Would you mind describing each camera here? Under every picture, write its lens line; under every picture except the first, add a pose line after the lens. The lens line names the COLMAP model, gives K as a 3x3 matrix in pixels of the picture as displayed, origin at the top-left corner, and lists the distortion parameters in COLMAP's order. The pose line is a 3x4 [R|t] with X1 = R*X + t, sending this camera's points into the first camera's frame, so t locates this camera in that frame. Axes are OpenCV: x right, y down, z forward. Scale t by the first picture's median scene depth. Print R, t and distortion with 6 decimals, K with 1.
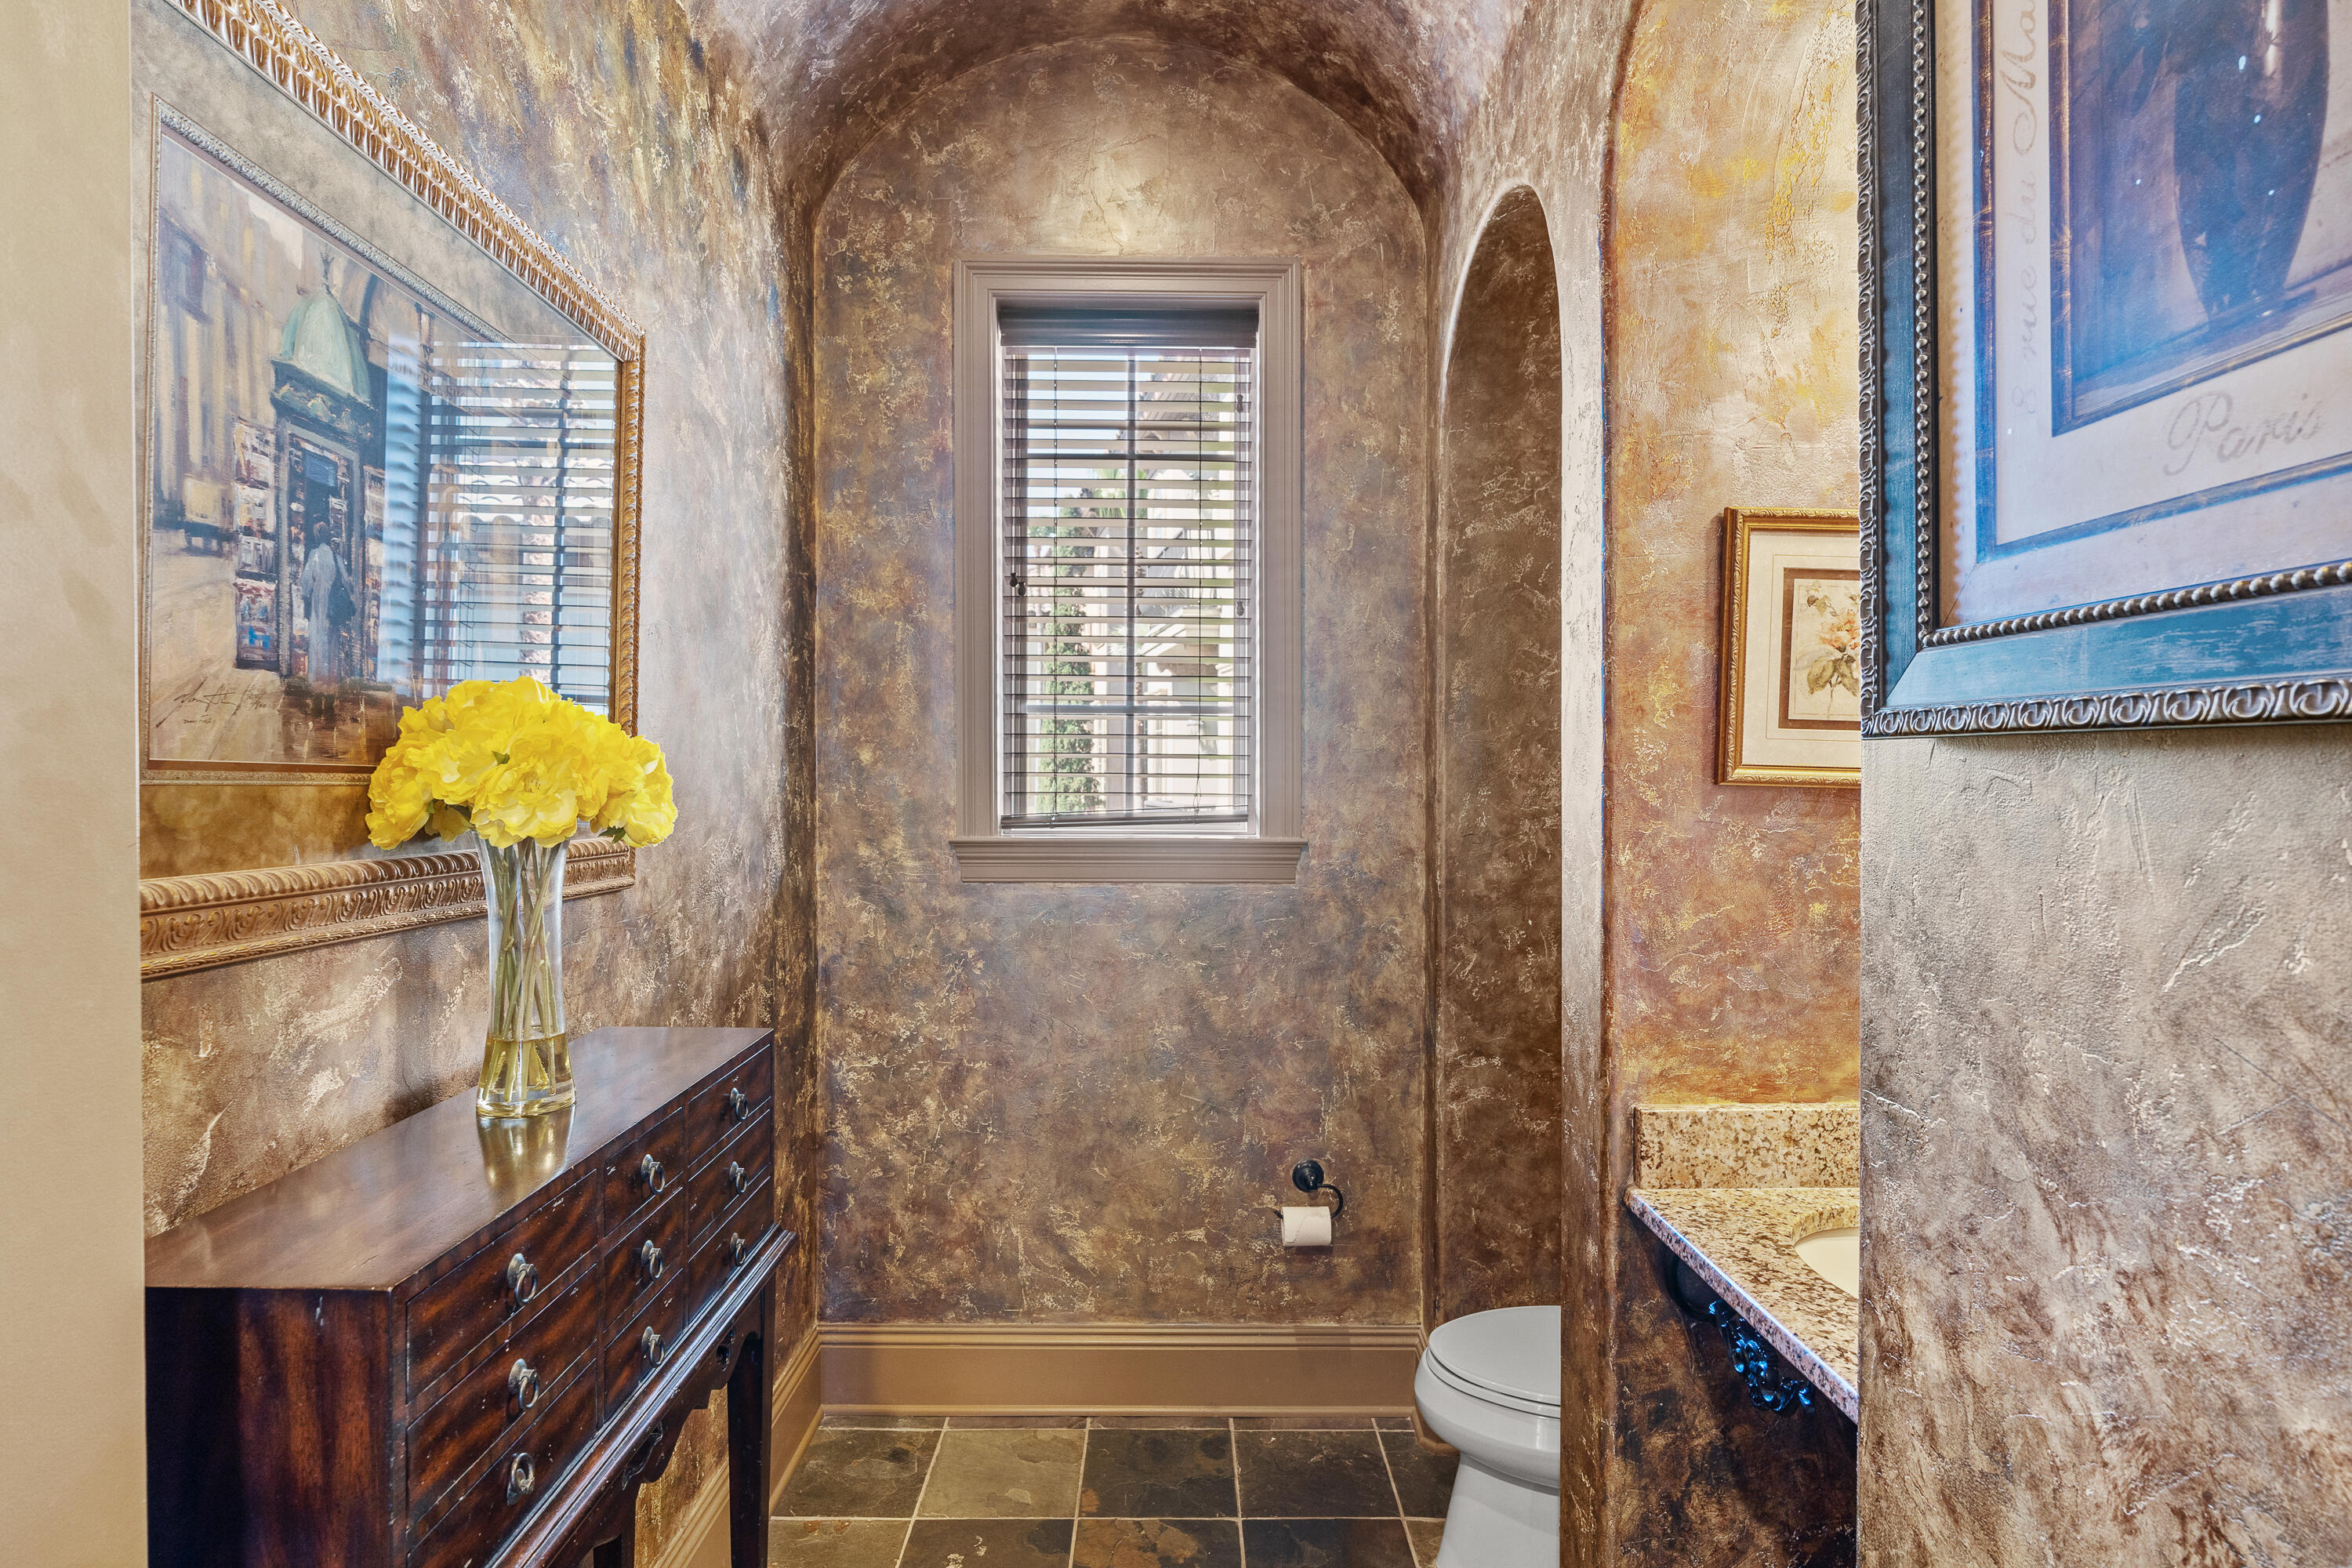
lens RADIAL K [[1210.4, 0, 1175.5], [0, 1210.4, 775.7], [0, 0, 1]] dist [0.001312, 0.000107]
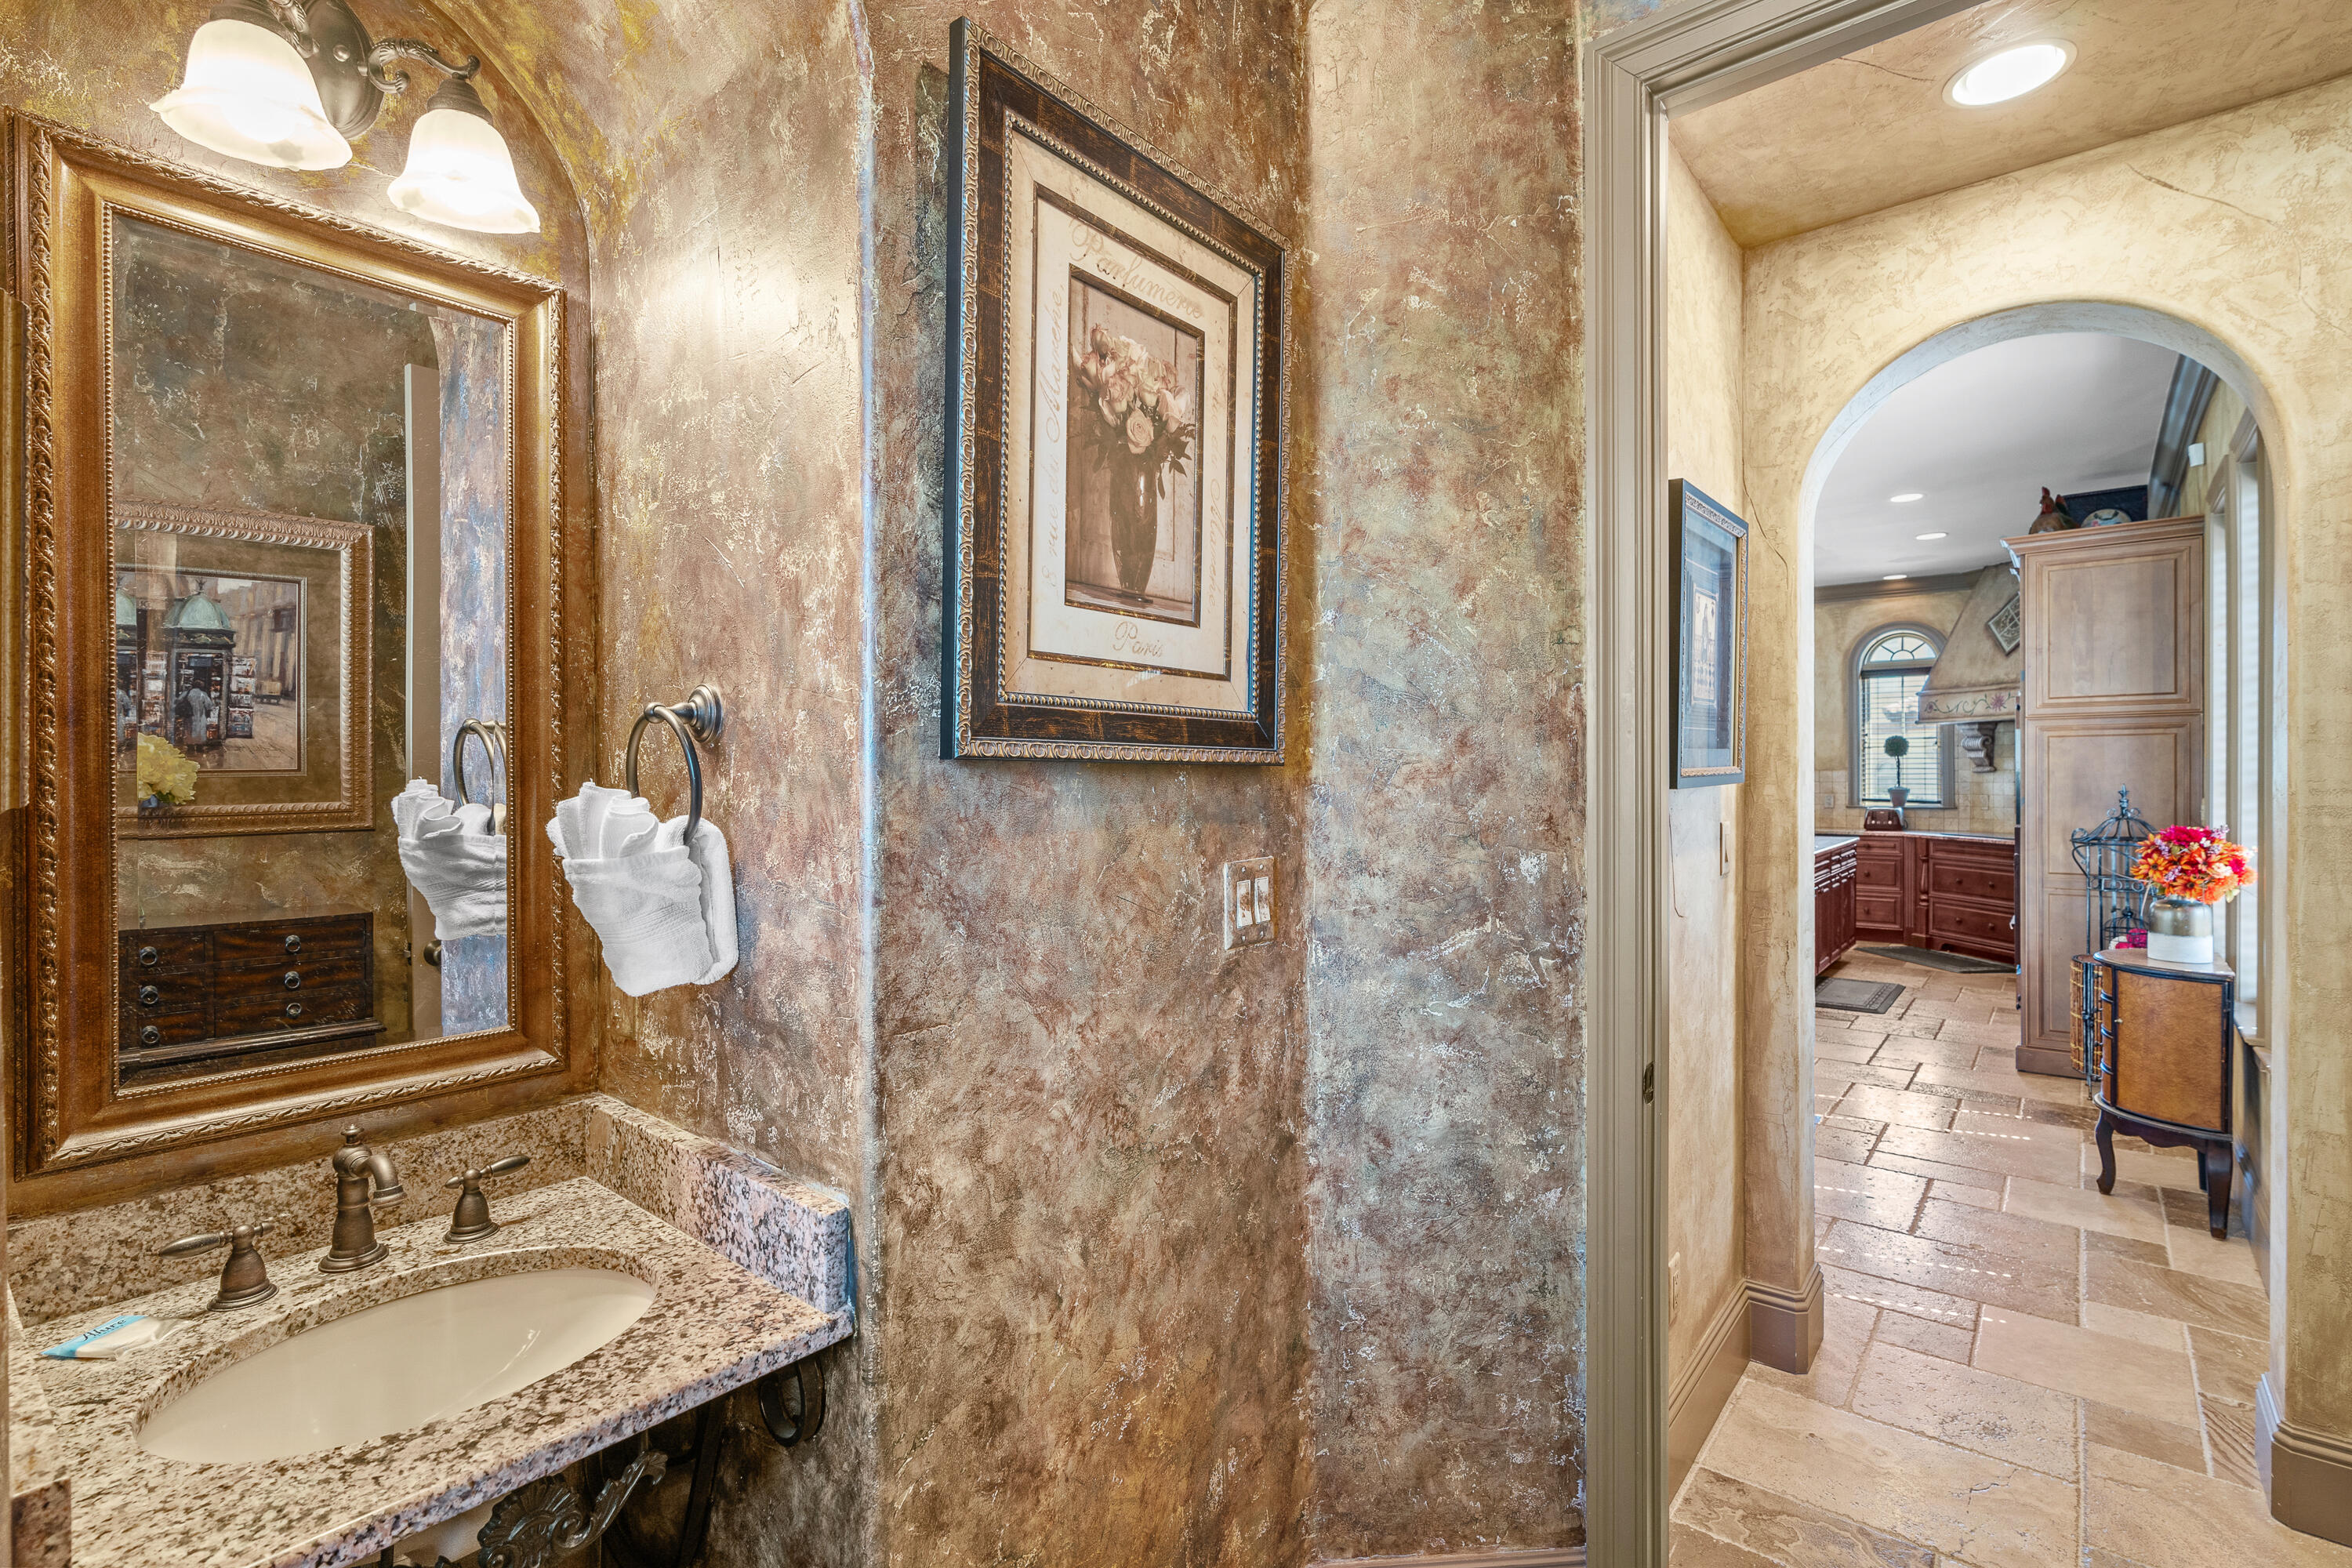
lens RADIAL K [[1083.8, 0, 1178.1], [0, 1083.8, 781.7], [0, 0, 1]] dist [-0.001593, 0.000004]
pose [[-0.759740, -0.001430, 0.650225, -0.462393], [0.004547, 0.999961, 0.007511, -0.014360], [-0.650211, 0.008663, -0.759704, 1.968136]]
